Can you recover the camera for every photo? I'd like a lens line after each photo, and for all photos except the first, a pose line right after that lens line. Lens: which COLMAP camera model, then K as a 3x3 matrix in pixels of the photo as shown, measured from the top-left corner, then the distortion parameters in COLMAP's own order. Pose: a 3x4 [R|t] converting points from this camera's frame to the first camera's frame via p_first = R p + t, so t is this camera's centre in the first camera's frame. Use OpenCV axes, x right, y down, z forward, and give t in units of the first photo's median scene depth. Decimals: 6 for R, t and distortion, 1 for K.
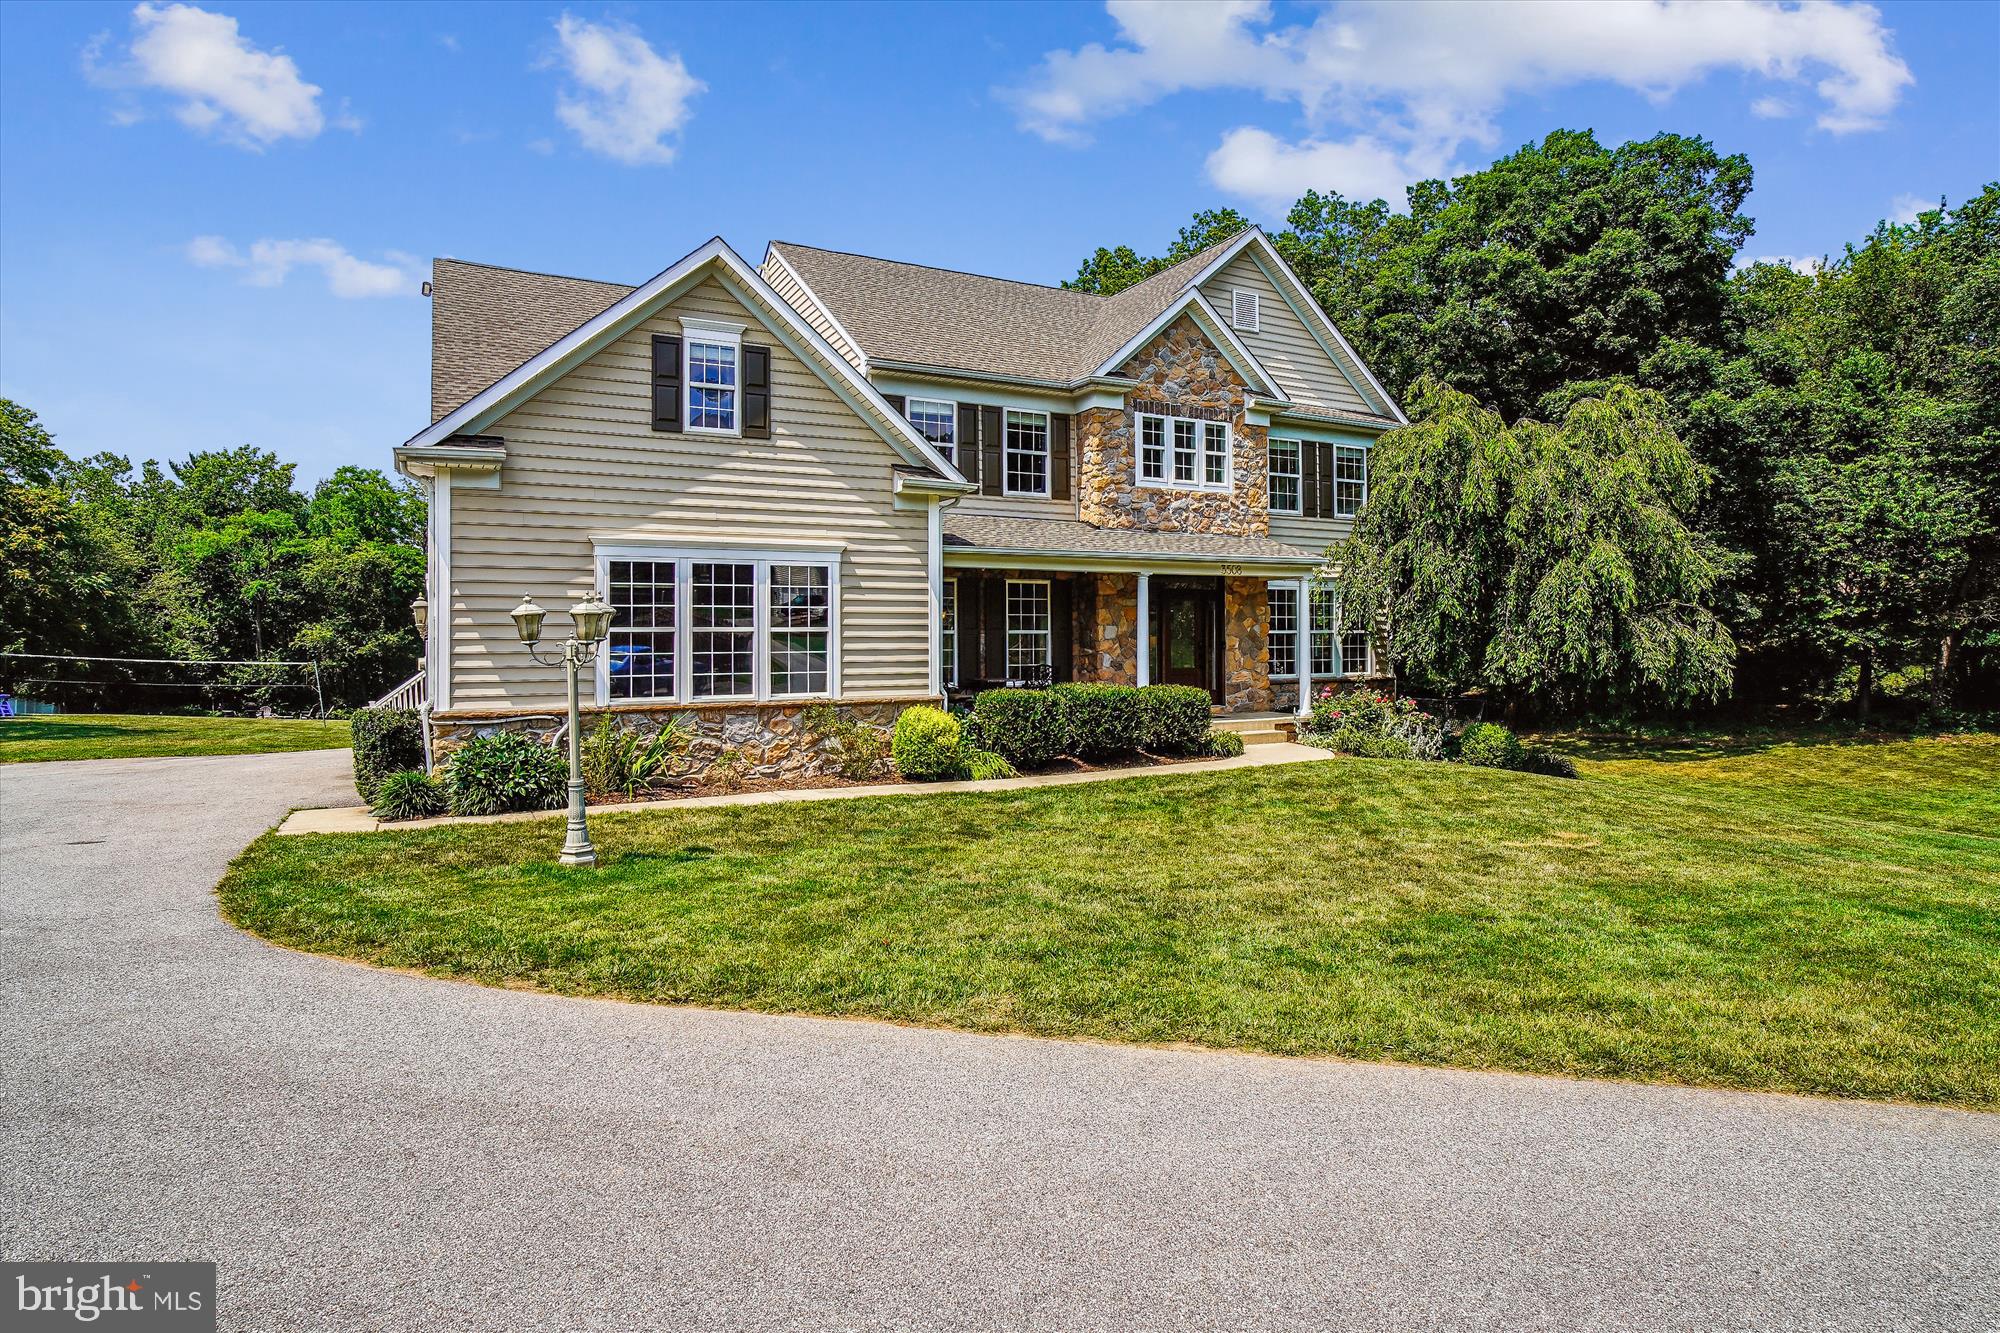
lens RADIAL K [[1047.2, 0, 984.1], [0, 1047.2, 626.7], [0, 0, 1]] dist [-0.013383, 0.002507]
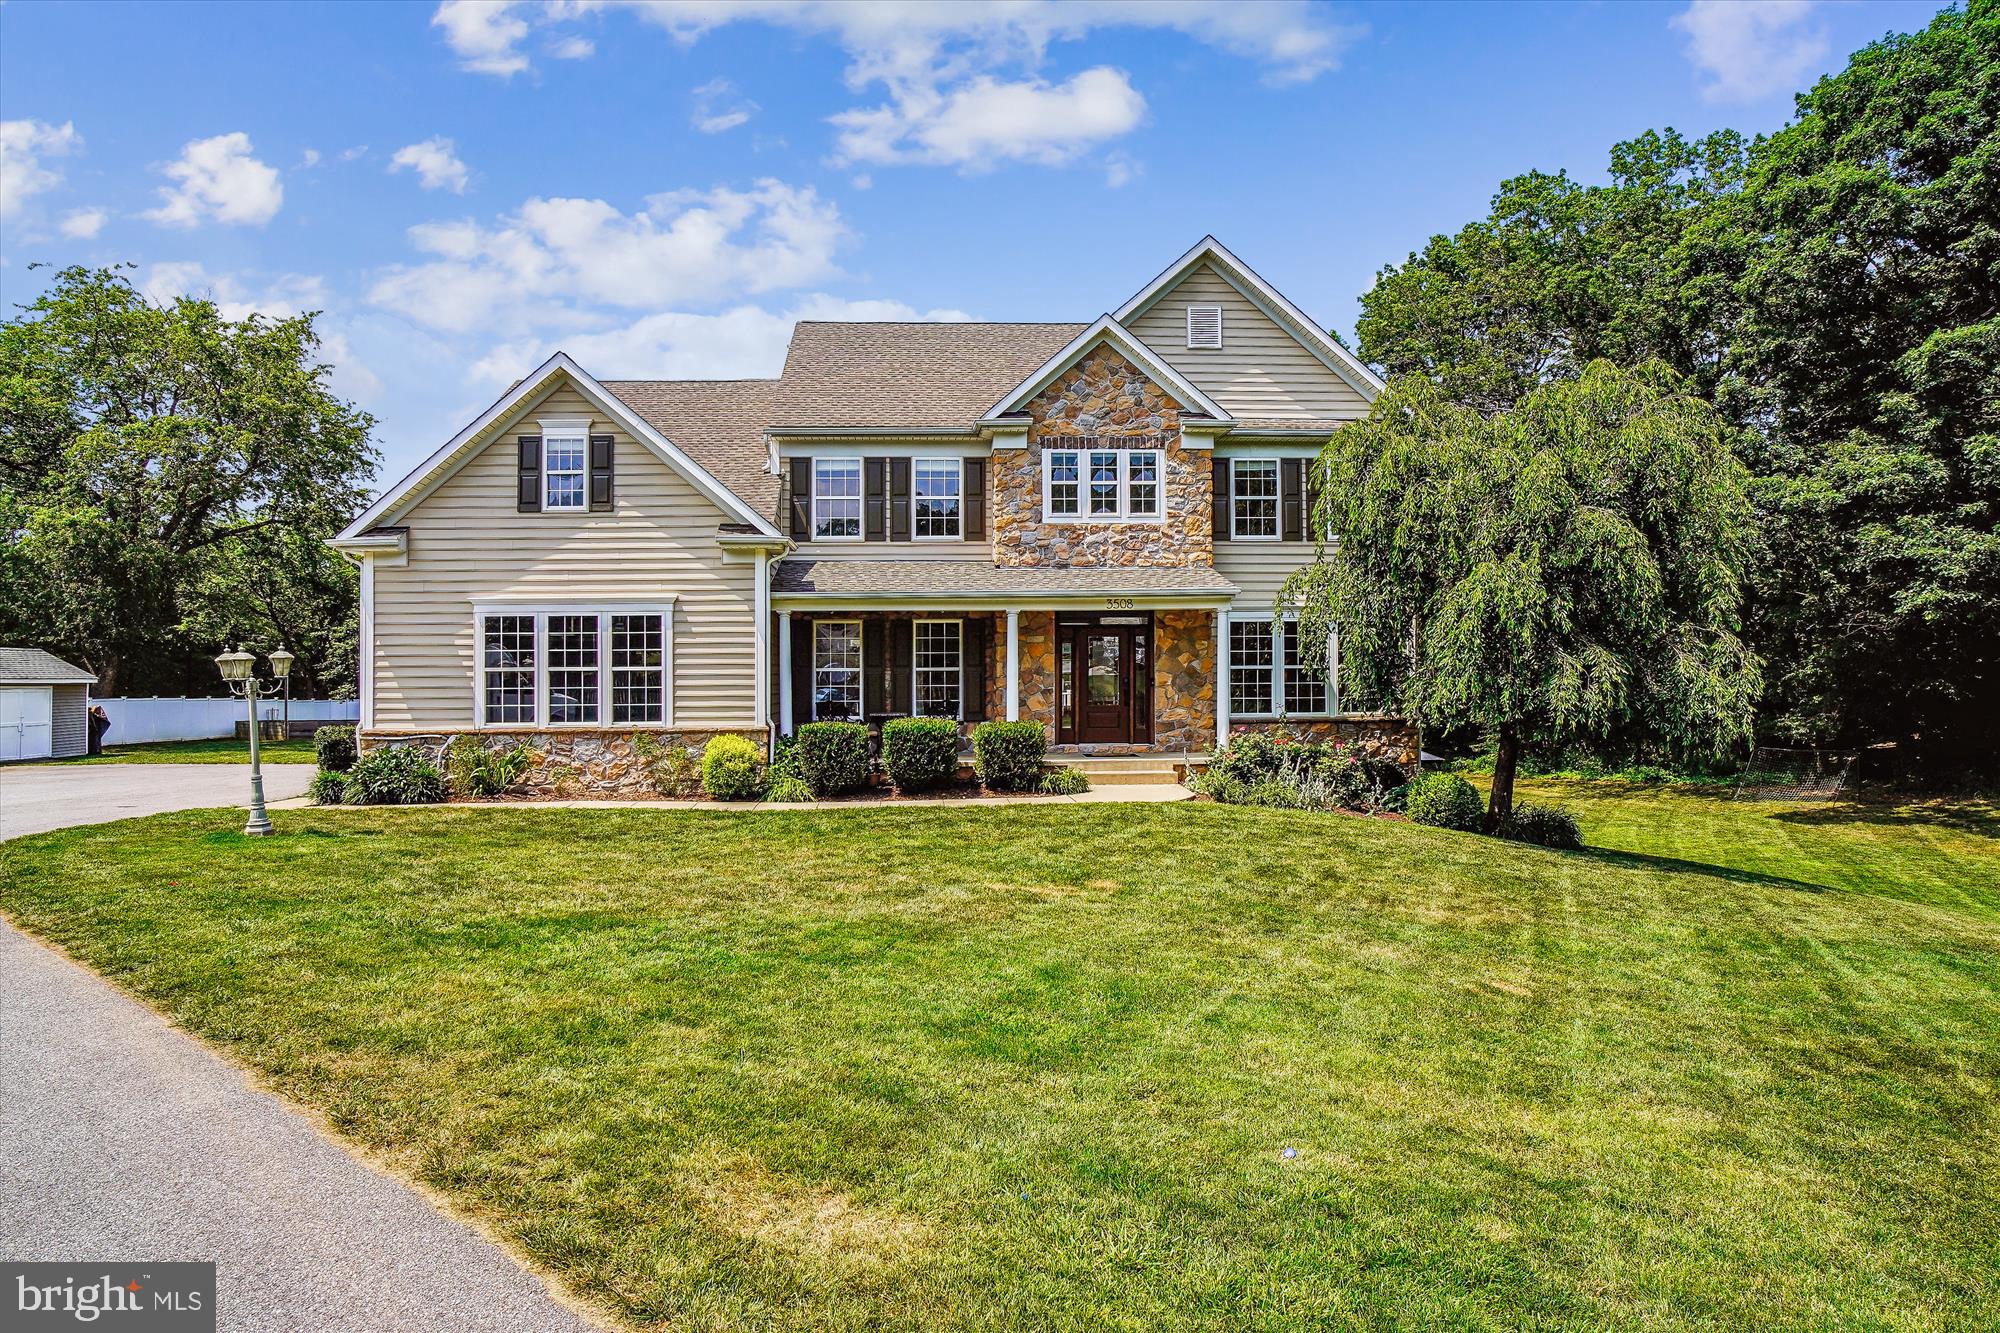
lens RADIAL K [[1047.2, 0, 996.1], [0, 1047.2, 674.4], [0, 0, 1]] dist [-0.013383, 0.002507]
pose [[0.904277, -0.004481, -0.426923, 0.597397], [0.007955, 0.999948, 0.006353, 0.004329], [0.426872, -0.009141, 0.904266, 0.080958]]
